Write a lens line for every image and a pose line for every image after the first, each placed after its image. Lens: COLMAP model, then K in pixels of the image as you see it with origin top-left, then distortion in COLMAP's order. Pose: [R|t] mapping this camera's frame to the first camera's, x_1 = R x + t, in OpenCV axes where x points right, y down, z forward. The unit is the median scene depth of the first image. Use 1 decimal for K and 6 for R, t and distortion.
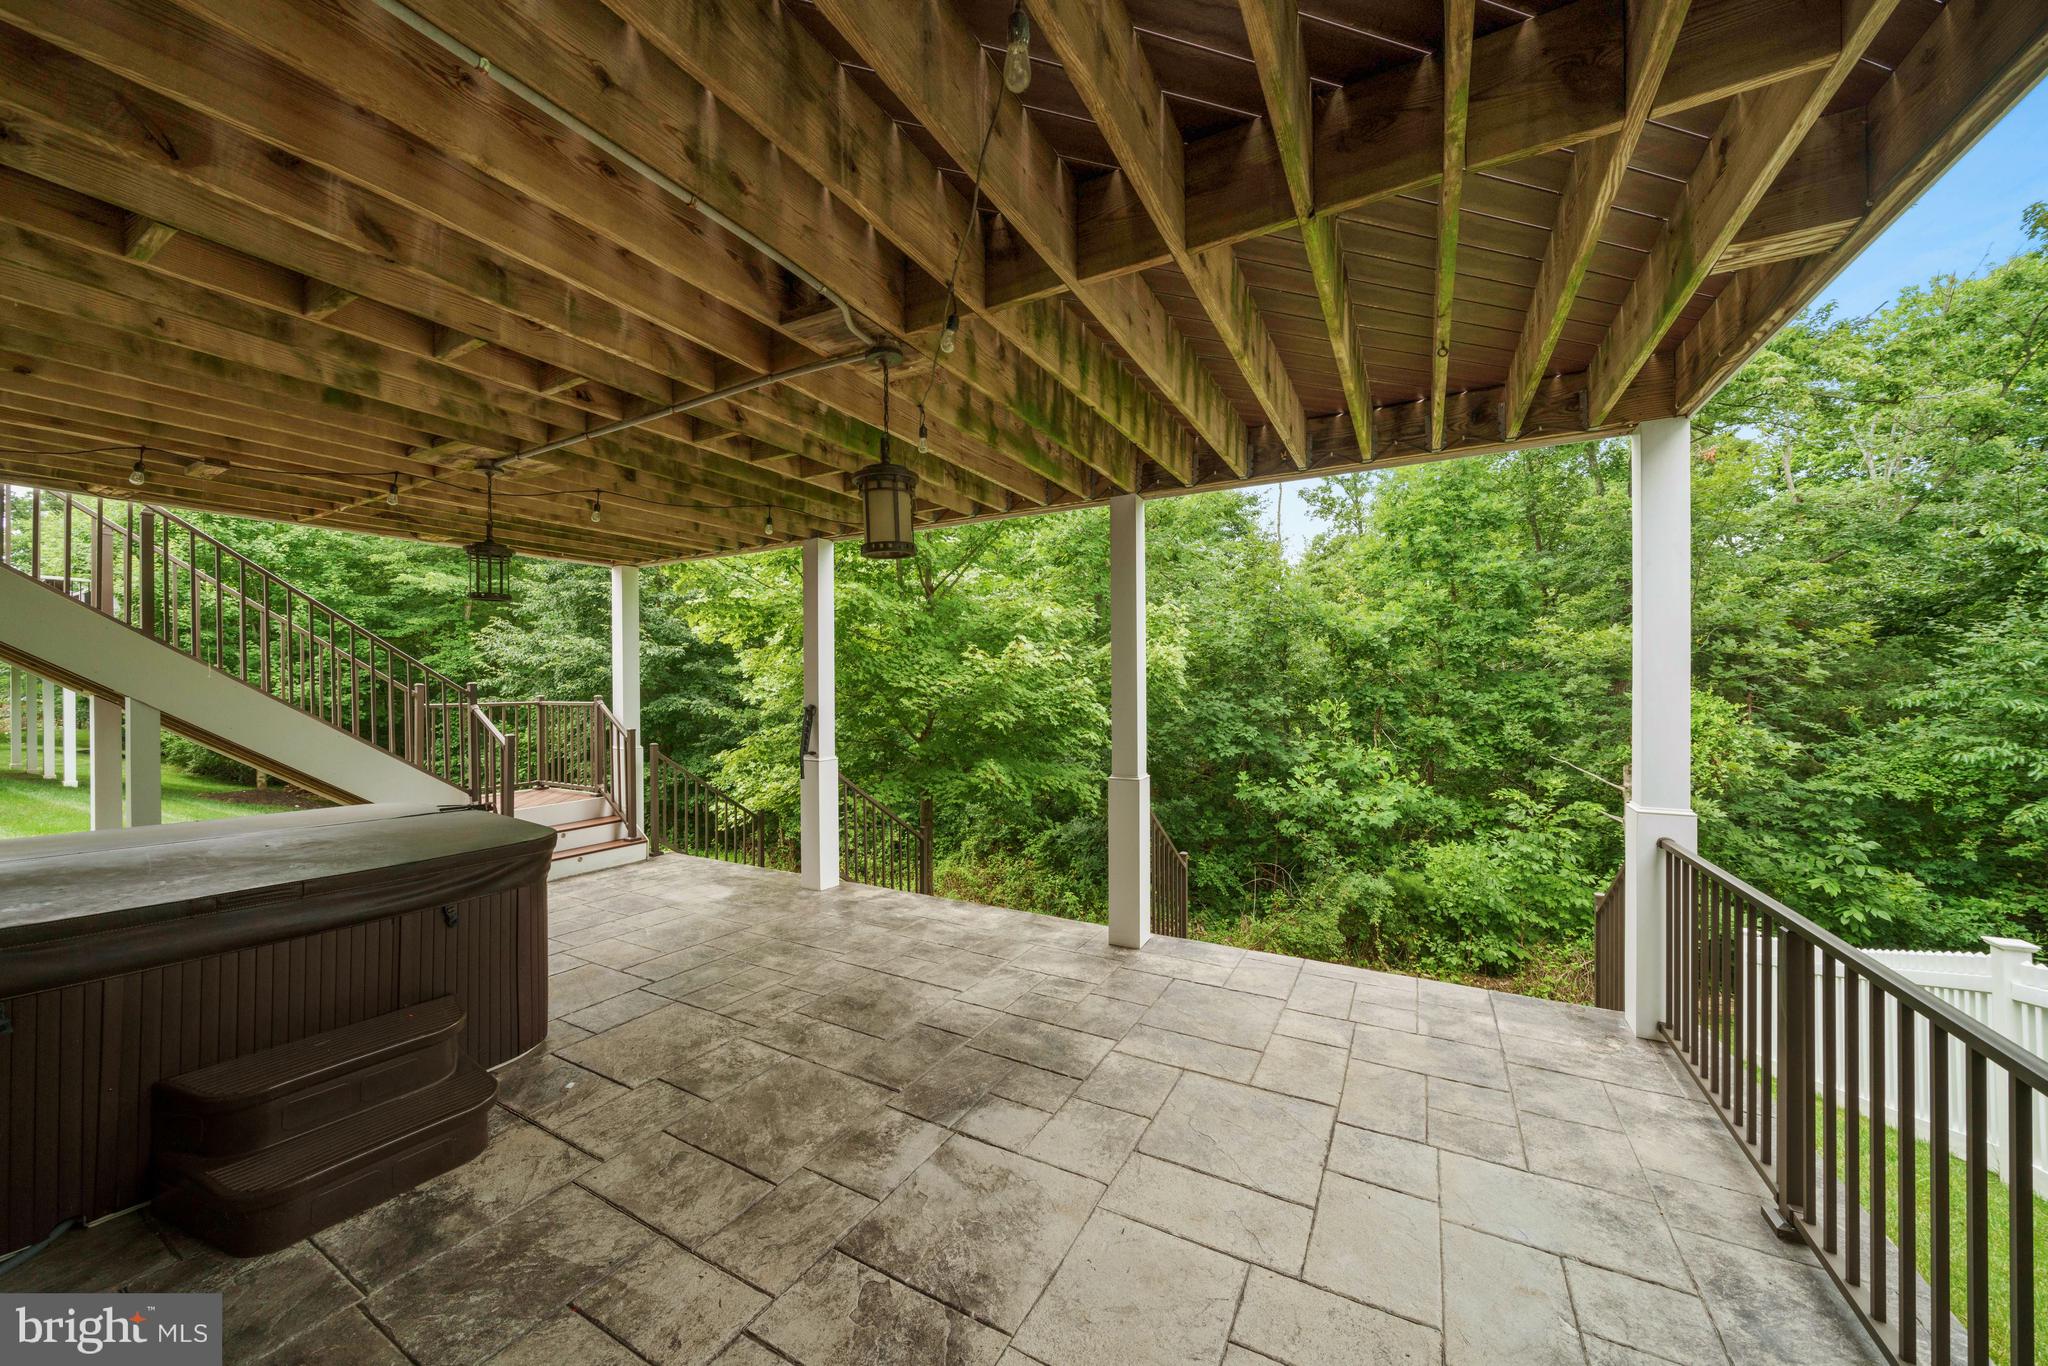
lens RADIAL K [[707.3, 0, 1024.0], [0, 707.3, 683.0], [0, 0, 1]] dist [-0.004494, 0.000061]
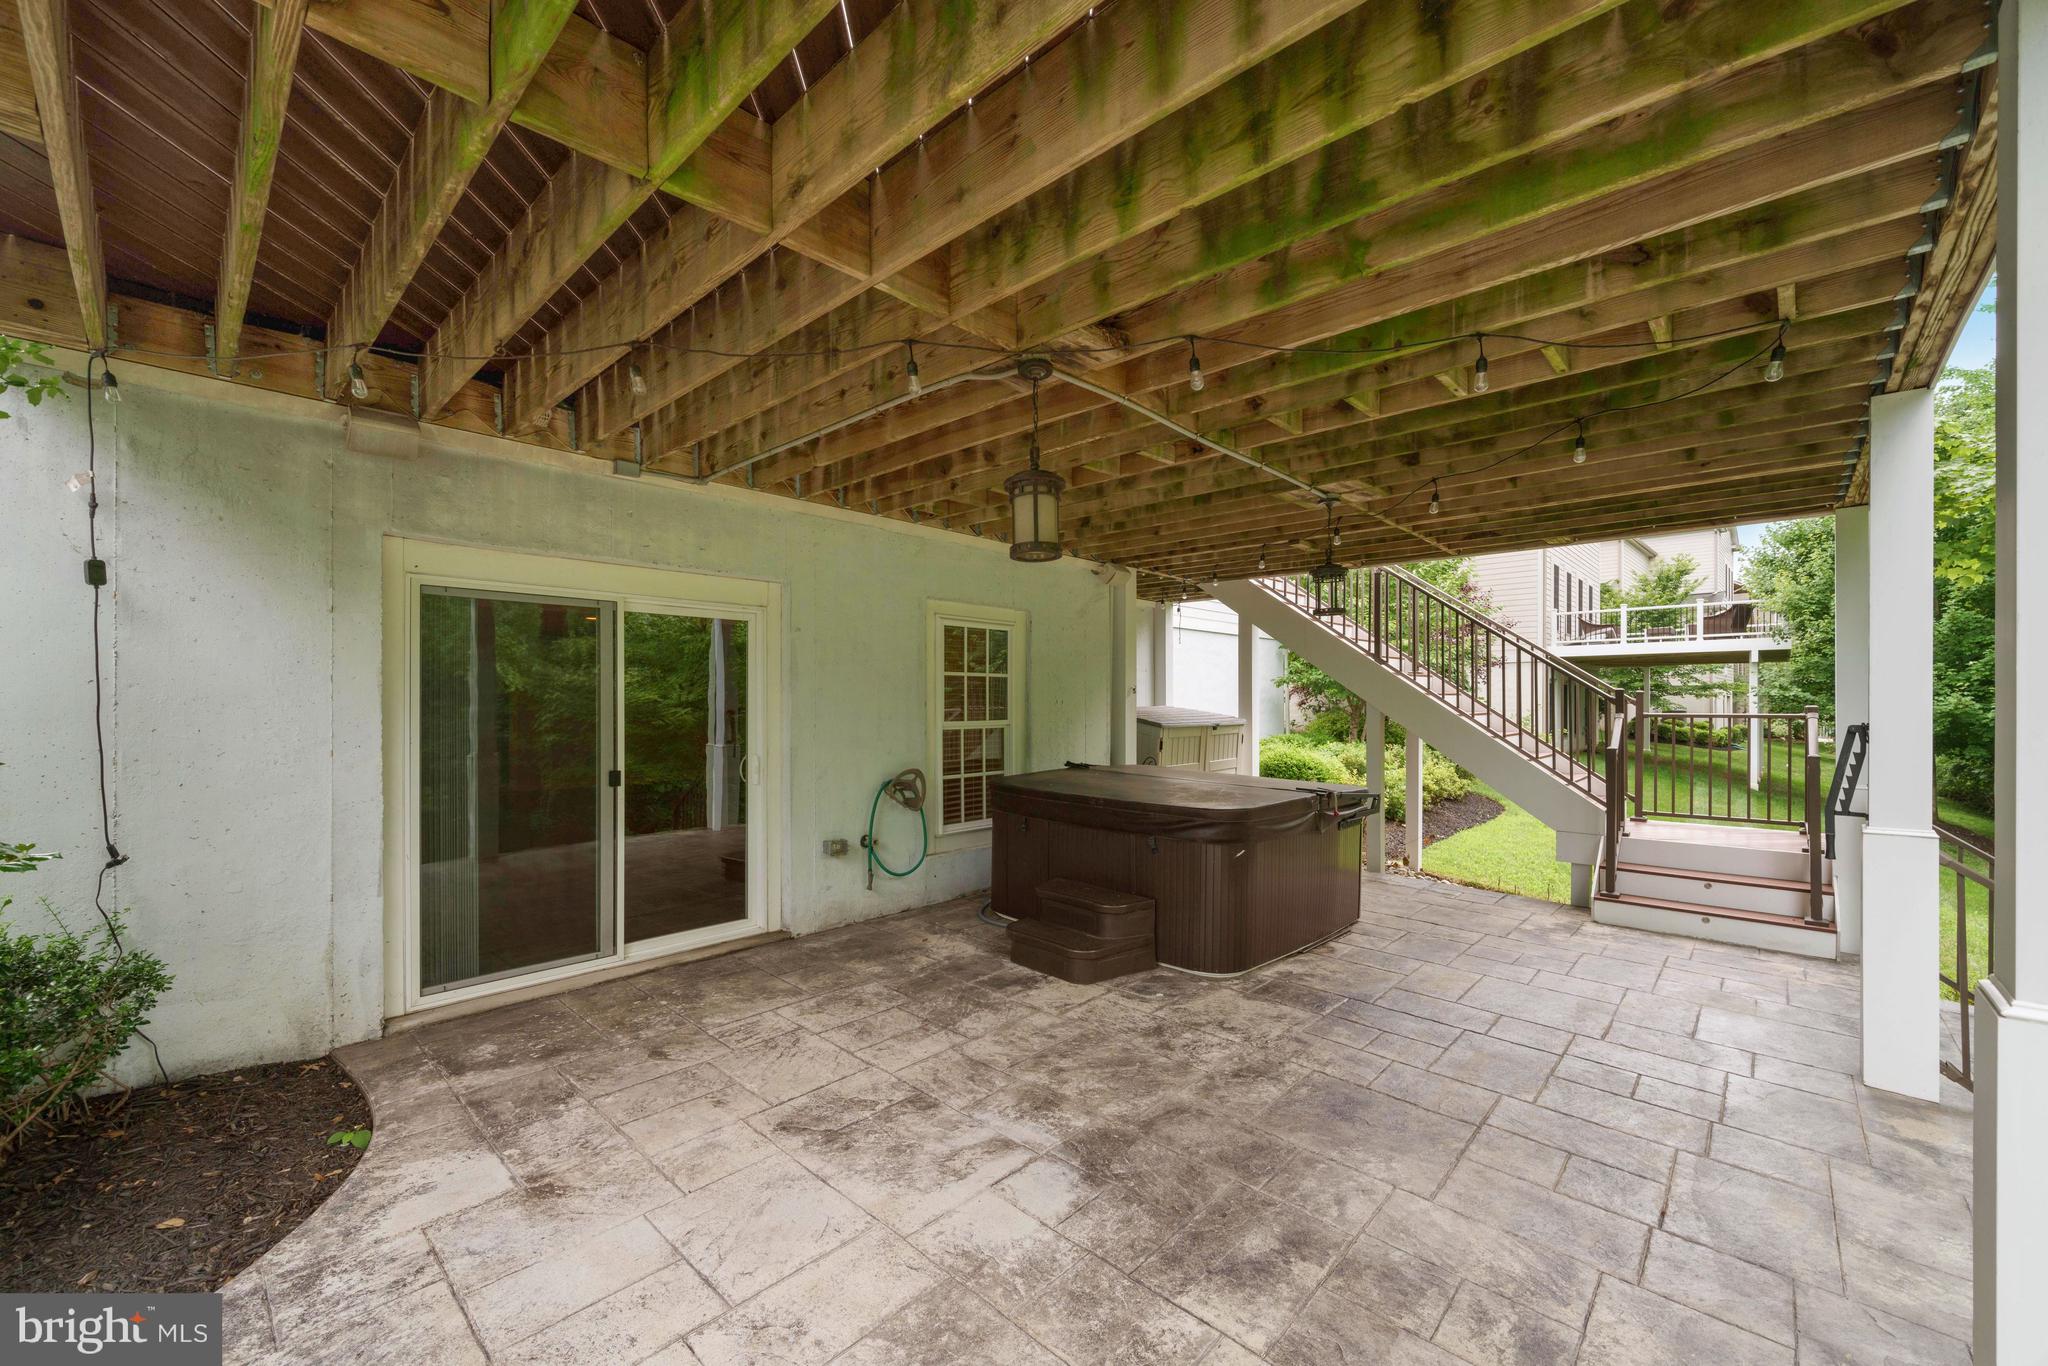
lens RADIAL K [[811.3, 0, 1024.0], [0, 811.3, 683.0], [0, 0, 1]] dist [0.000452, 0.000018]
pose [[-0.236041, -0.018129, -0.971574, 0.988549], [0.003548, 0.999803, -0.019517, 0.031757], [0.971737, -0.008054, -0.235930, 1.266492]]
